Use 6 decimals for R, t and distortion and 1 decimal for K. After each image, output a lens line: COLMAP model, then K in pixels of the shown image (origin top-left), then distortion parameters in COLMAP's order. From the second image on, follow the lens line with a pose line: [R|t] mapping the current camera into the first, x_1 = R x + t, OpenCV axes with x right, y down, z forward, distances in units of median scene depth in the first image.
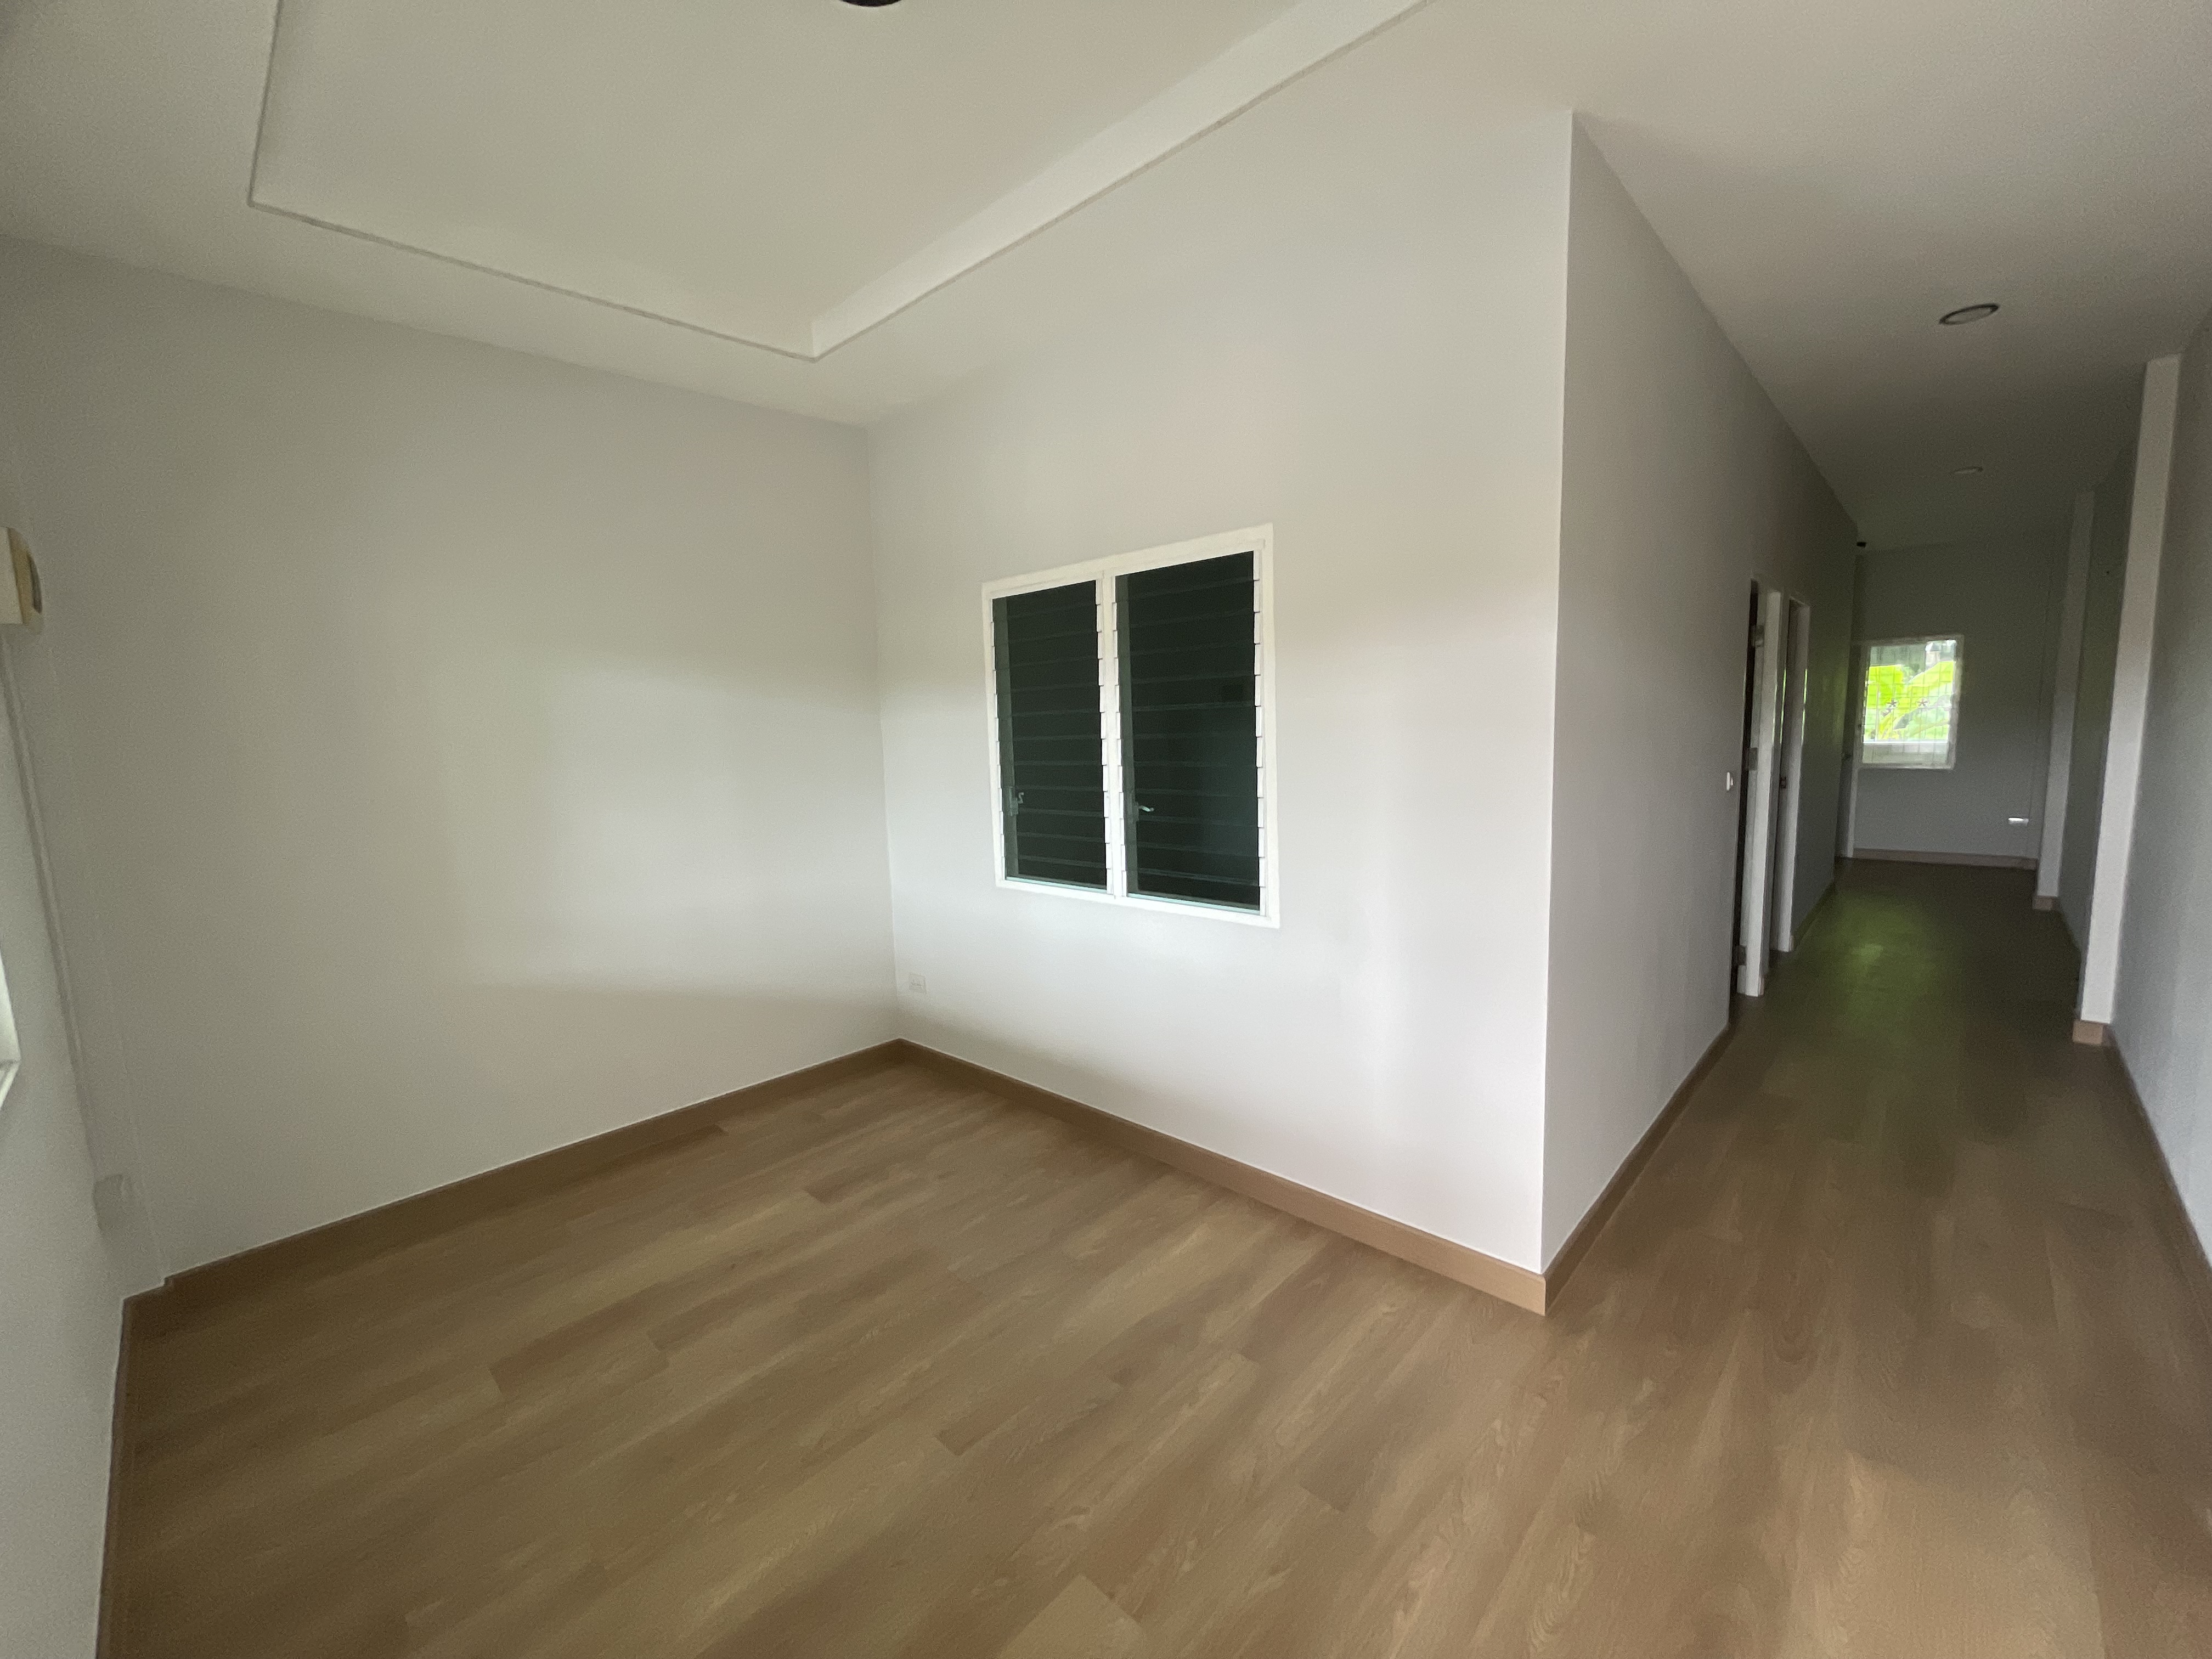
lens RADIAL K [[890.8, 0, 1104.5], [0, 890.8, 831.7], [0, 0, 1]] dist [-0.002950, 0.000125]
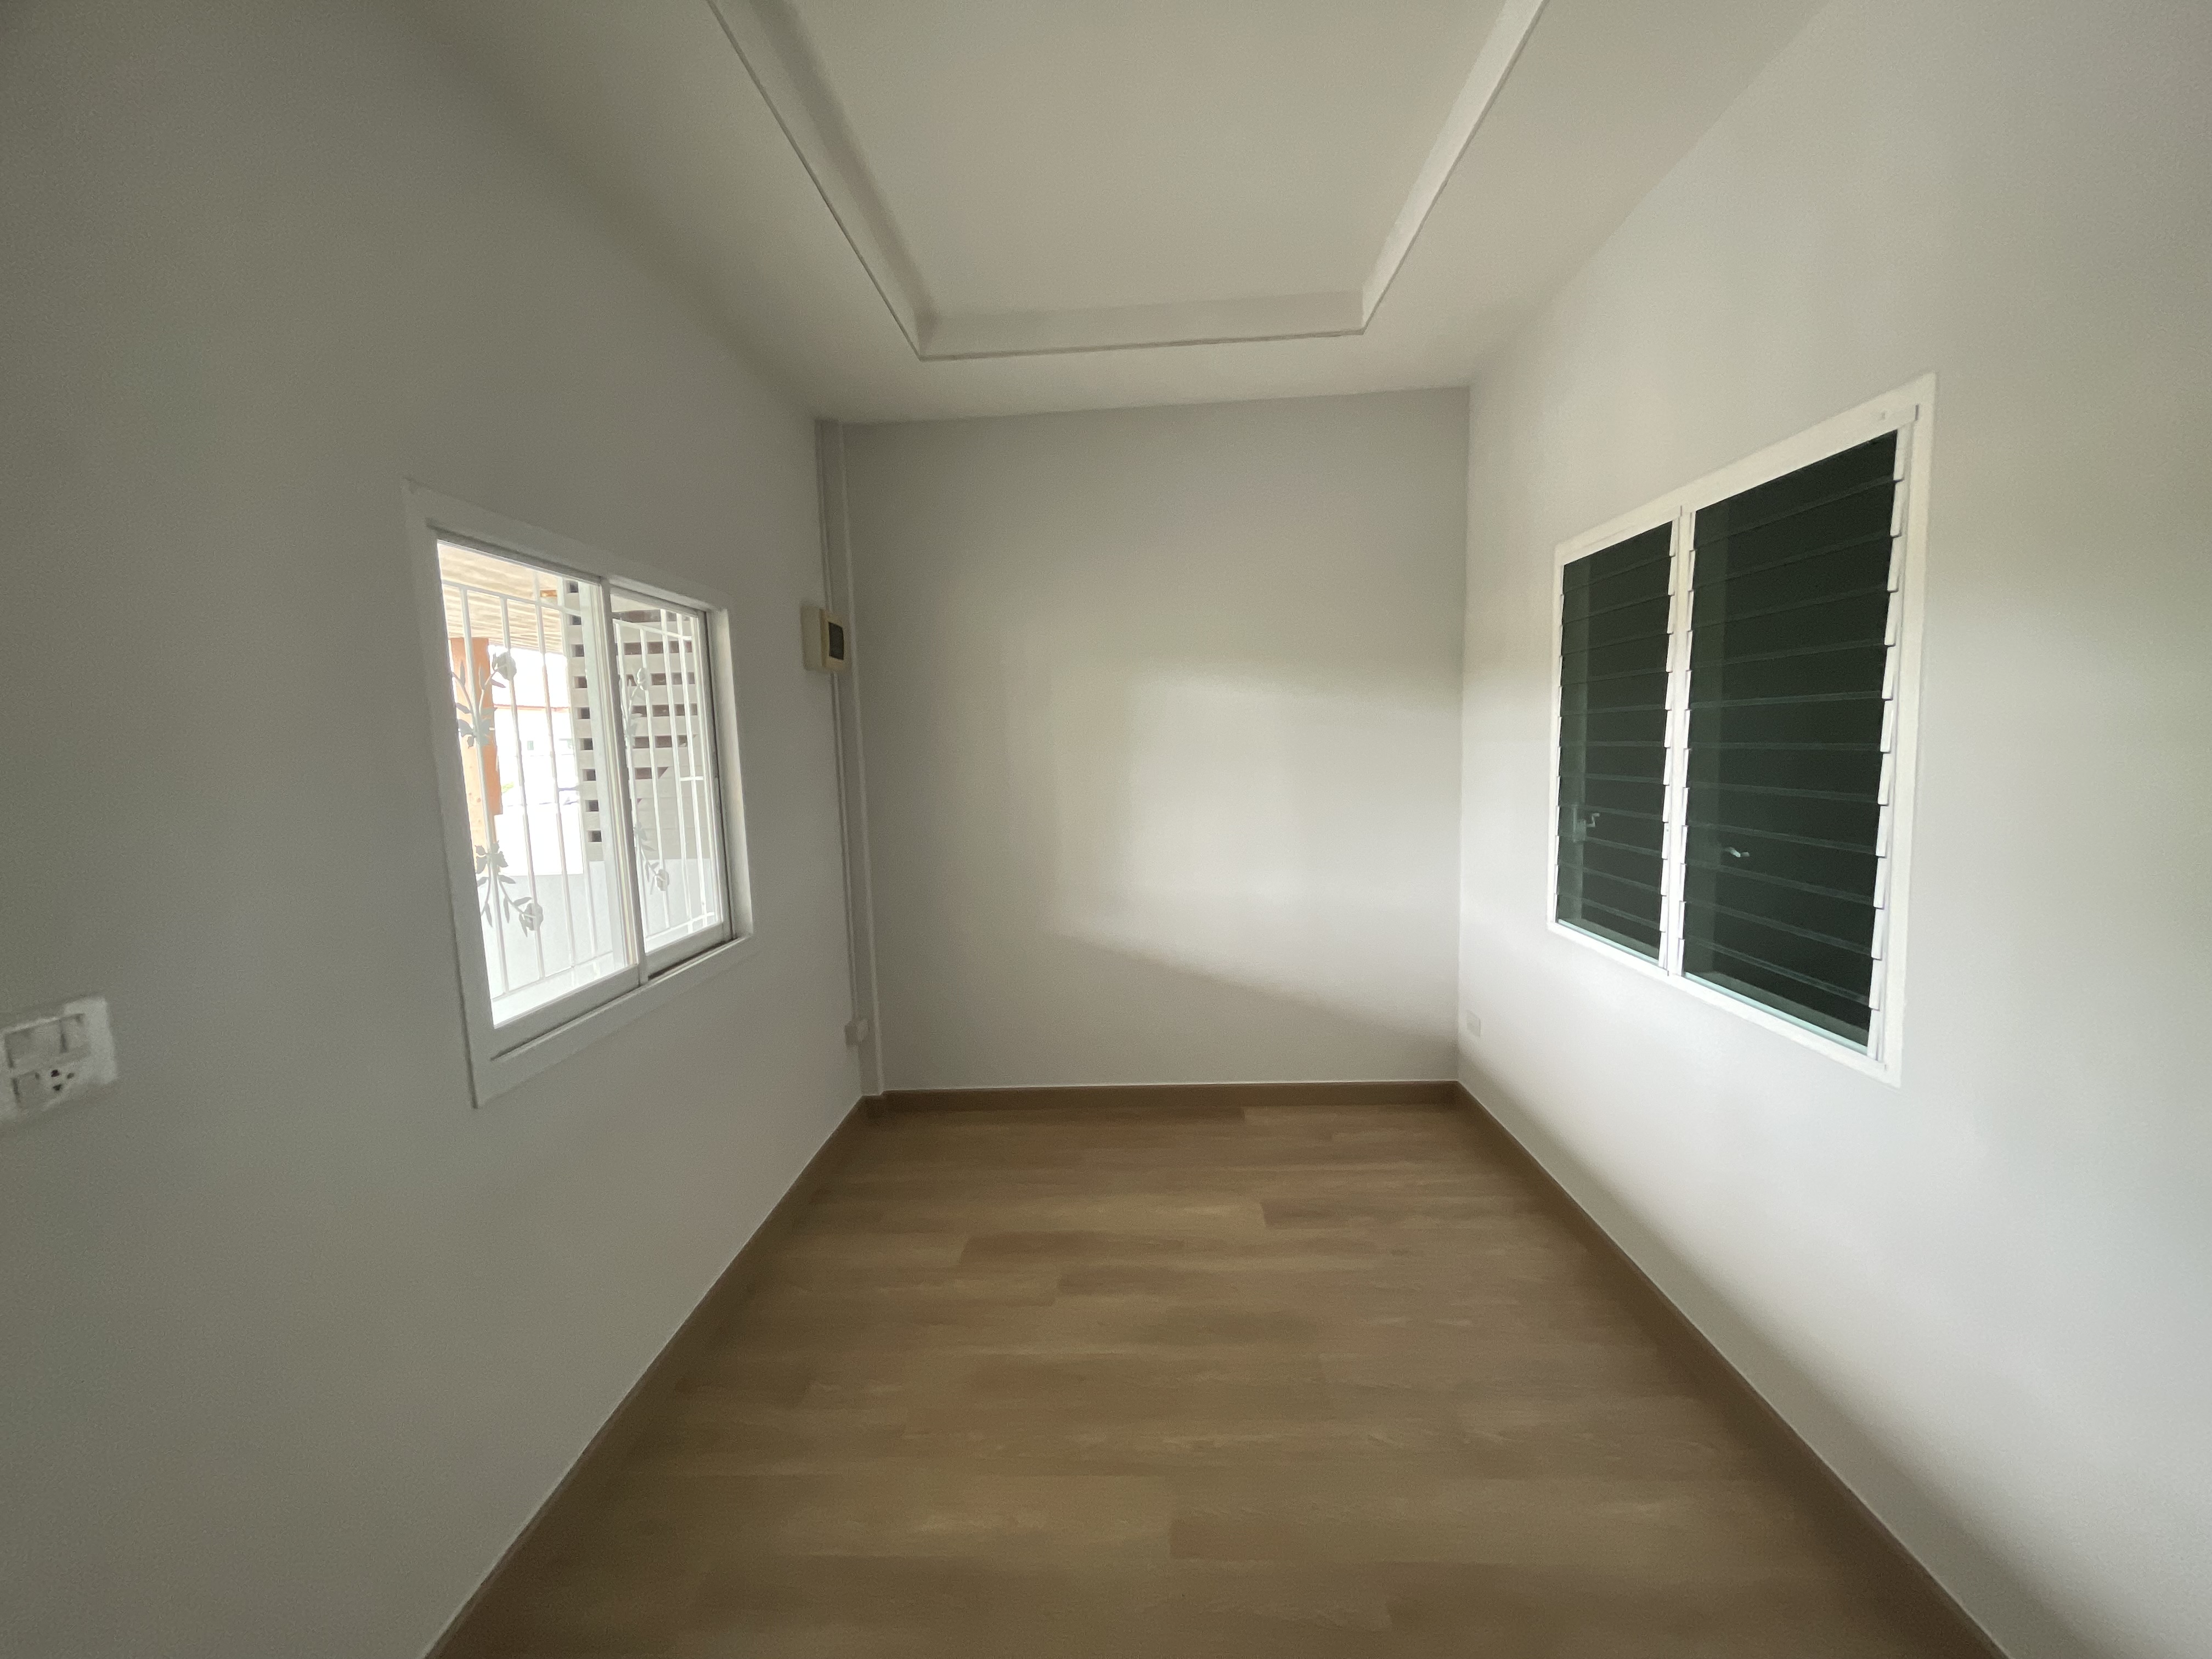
lens RADIAL K [[890.8, 0, 1102.8], [0, 890.8, 829.4], [0, 0, 1]] dist [-0.002950, 0.000125]
pose [[0.655768, 0.086816, -0.749954, 0.244920], [-0.079616, 0.995779, 0.045657, -0.037287], [0.750753, 0.029768, 0.659912, 0.208952]]
